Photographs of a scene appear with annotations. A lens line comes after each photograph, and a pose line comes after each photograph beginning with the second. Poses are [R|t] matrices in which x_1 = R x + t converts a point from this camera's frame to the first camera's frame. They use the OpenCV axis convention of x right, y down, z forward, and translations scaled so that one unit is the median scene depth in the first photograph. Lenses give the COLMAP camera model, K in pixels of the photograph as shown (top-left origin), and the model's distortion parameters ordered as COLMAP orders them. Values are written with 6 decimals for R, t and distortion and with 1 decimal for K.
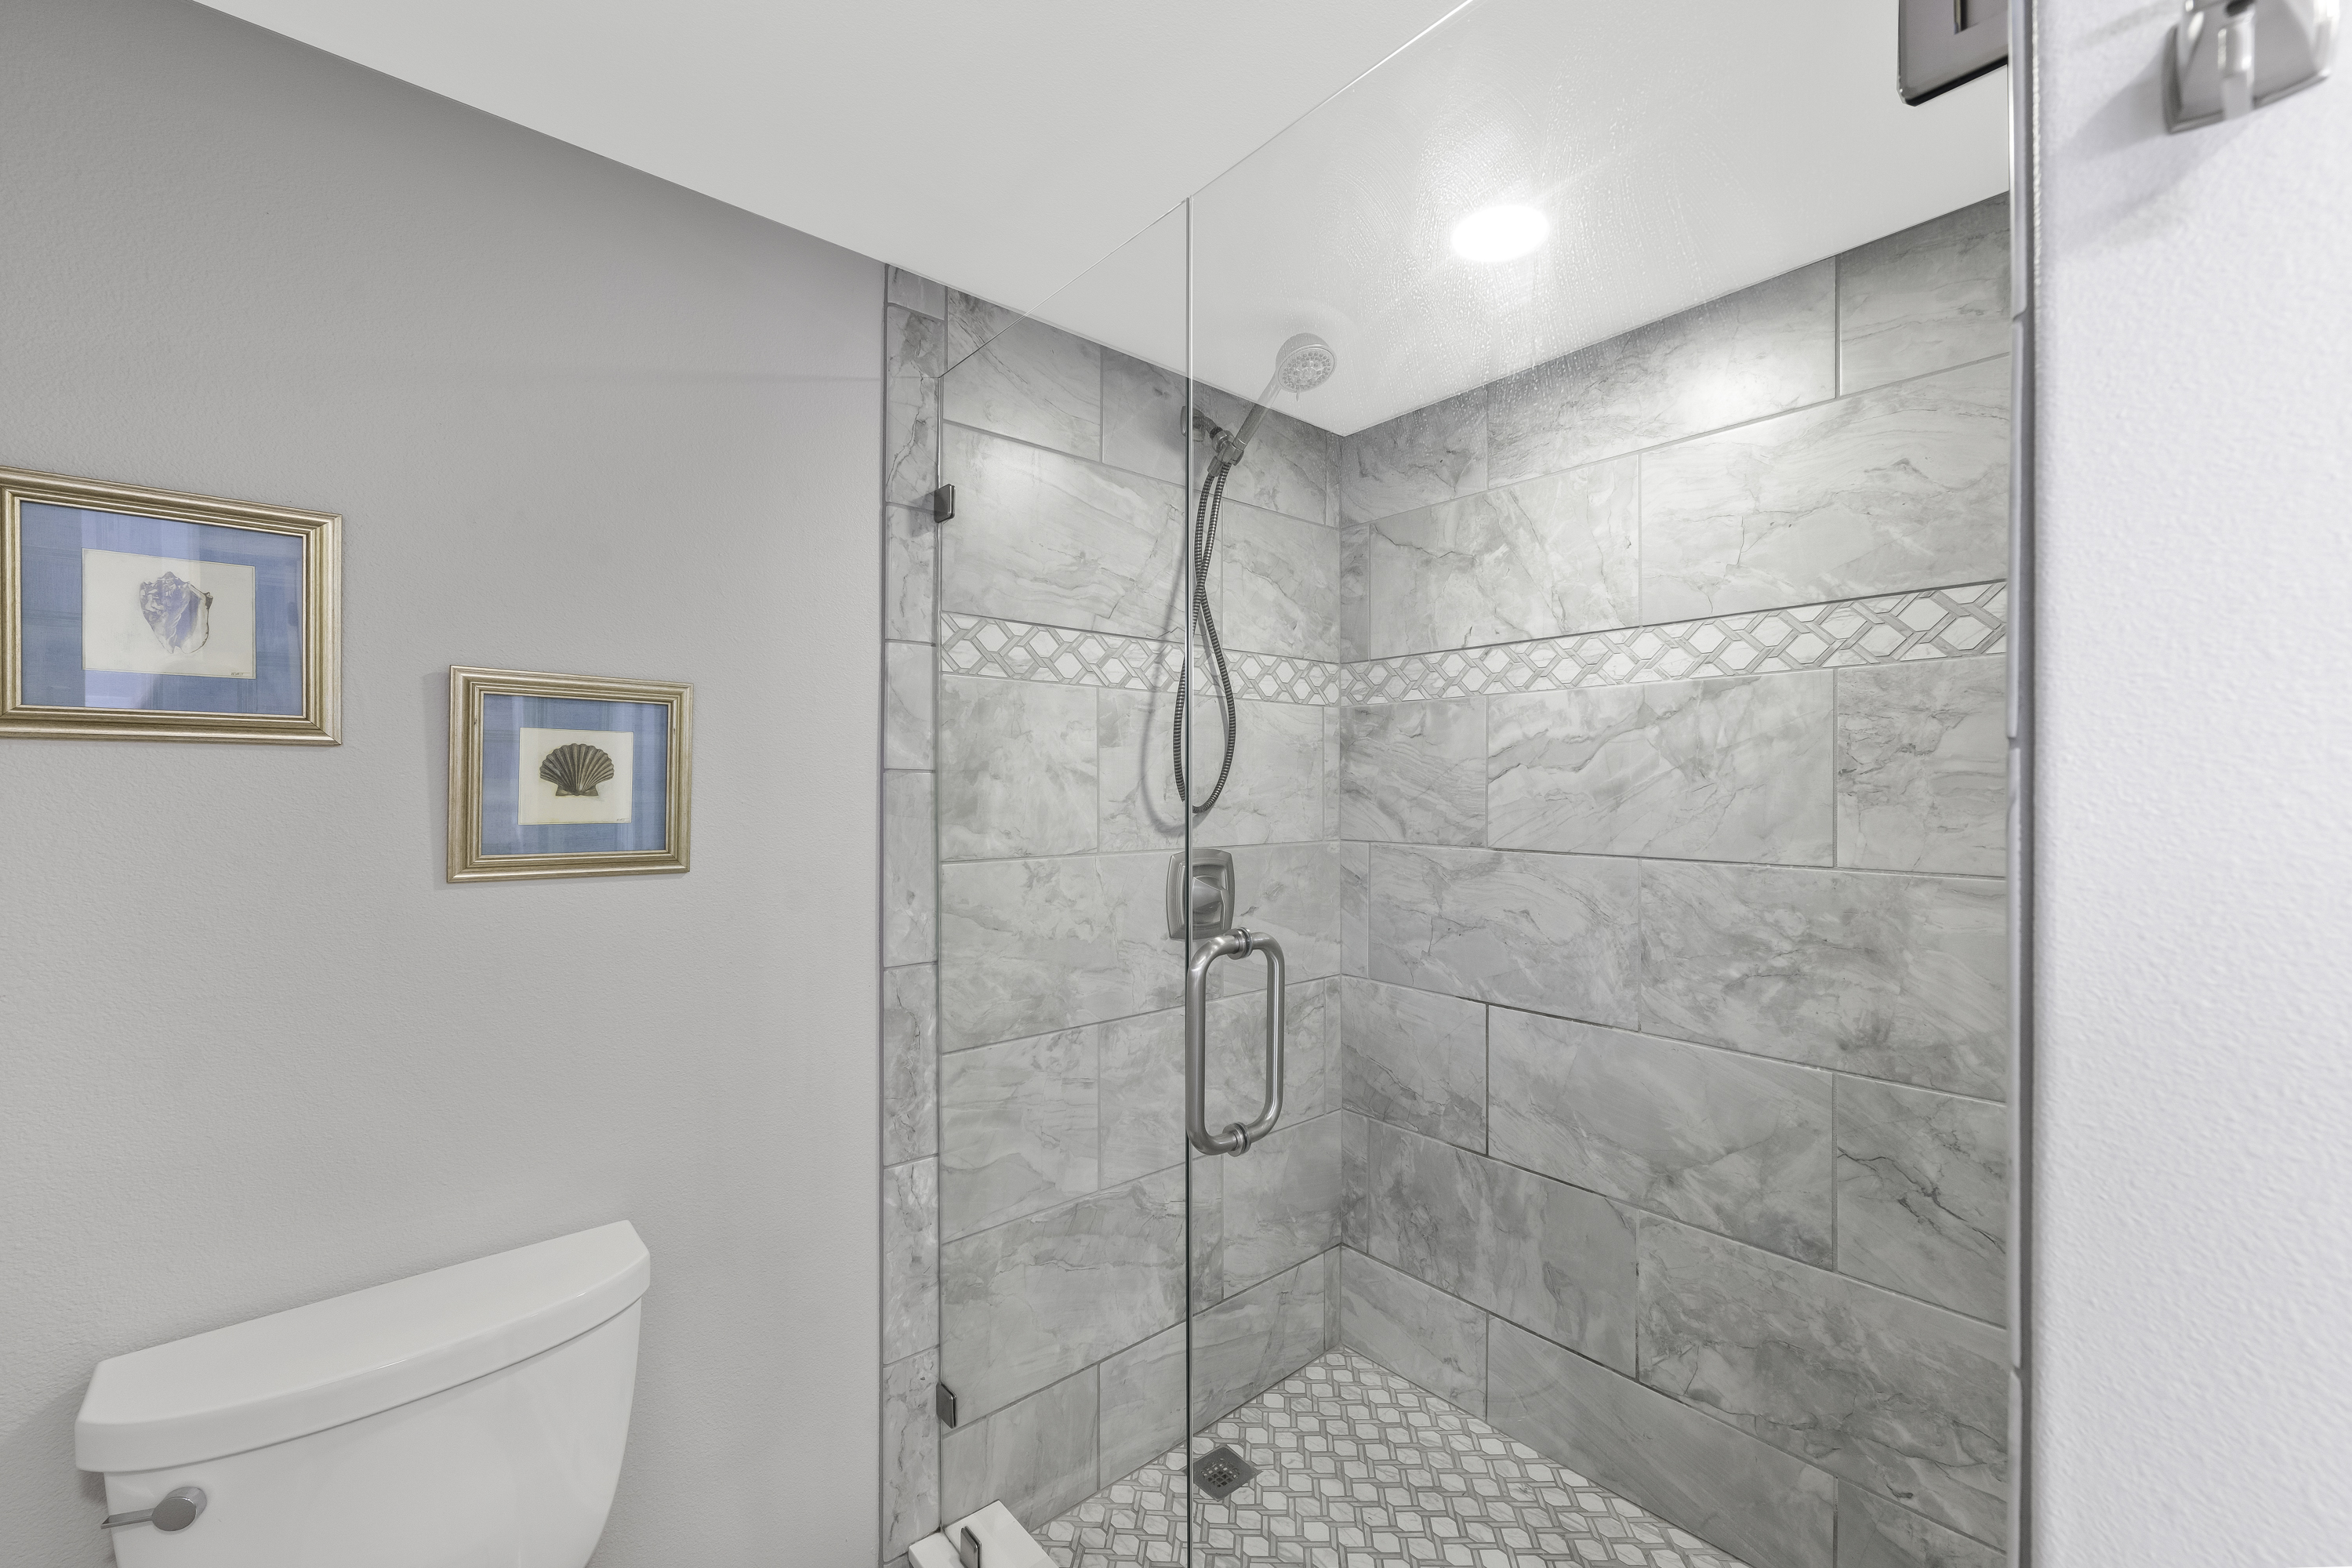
lens RADIAL K [[932.2, 0, 1179.9], [0, 932.2, 783.9], [0, 0, 1]] dist [0.000447, -0.000146]
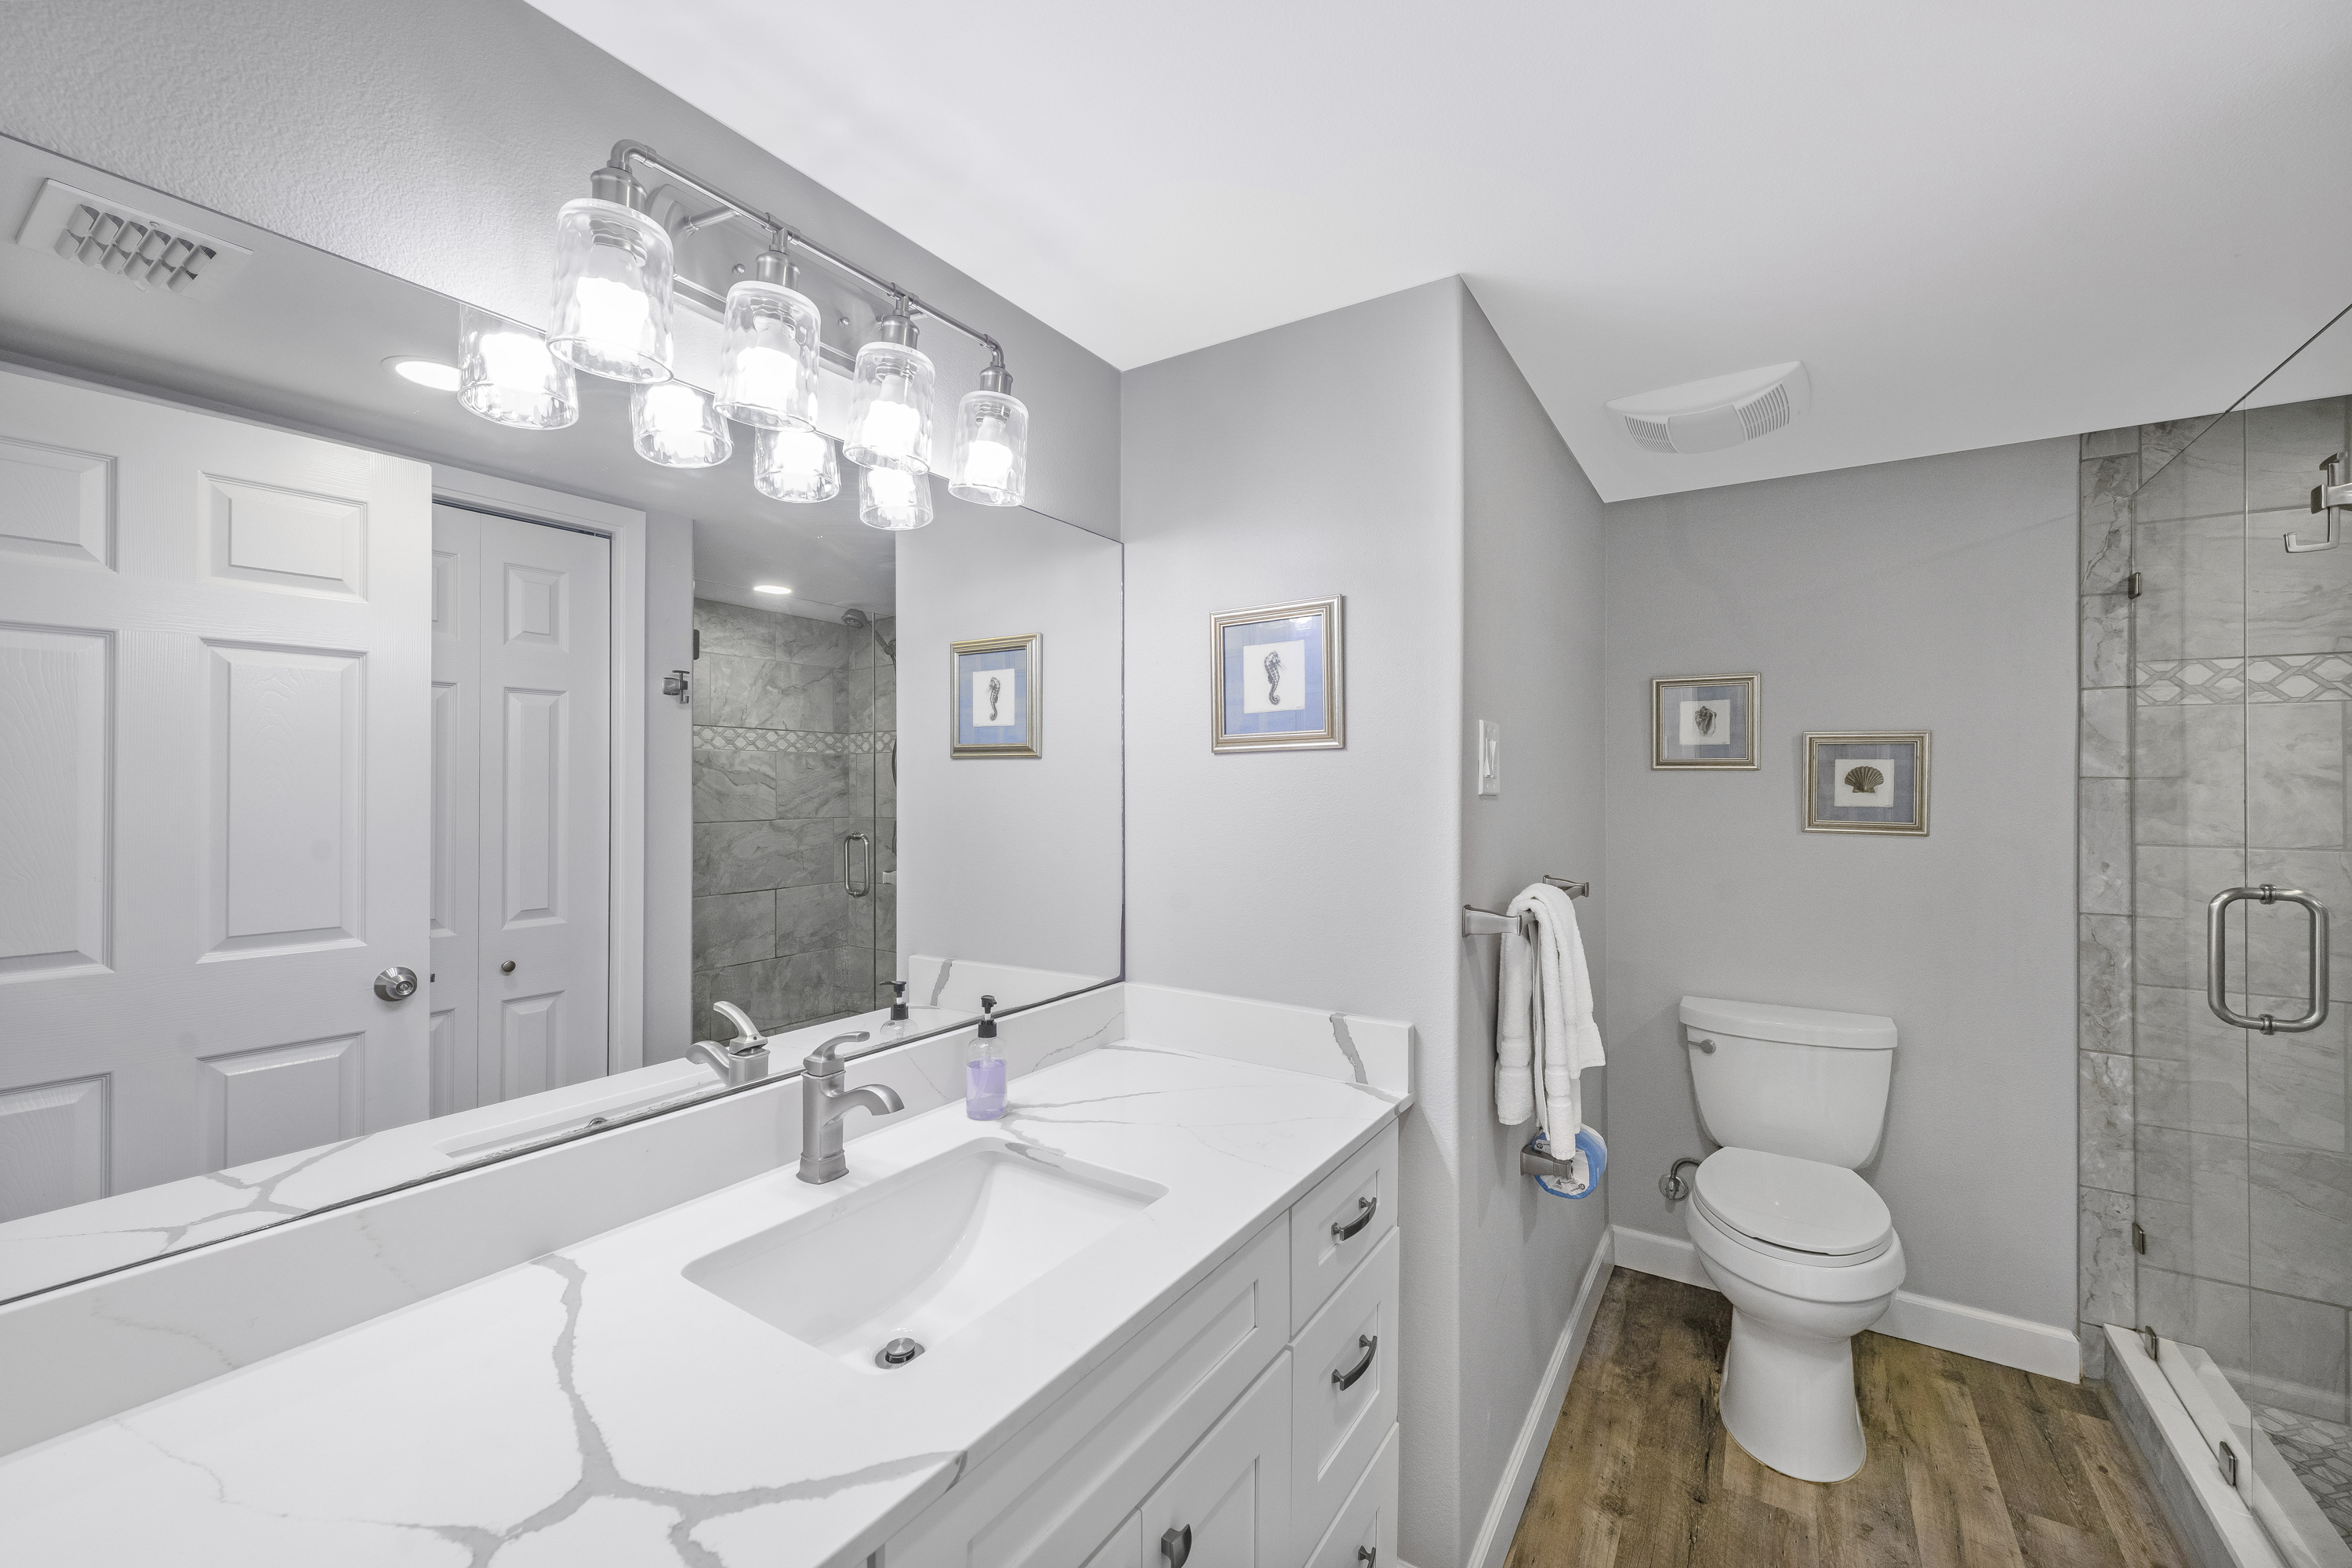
lens RADIAL K [[980.6, 0, 1176.0], [0, 980.6, 784.0], [0, 0, 1]] dist [-0.000944, -0.000432]
pose [[0.282023, 0.000415, -0.959407, 0.744830], [-0.002190, 0.999998, -0.000211, -0.001559], [0.959405, 0.002161, 0.282024, -0.783147]]
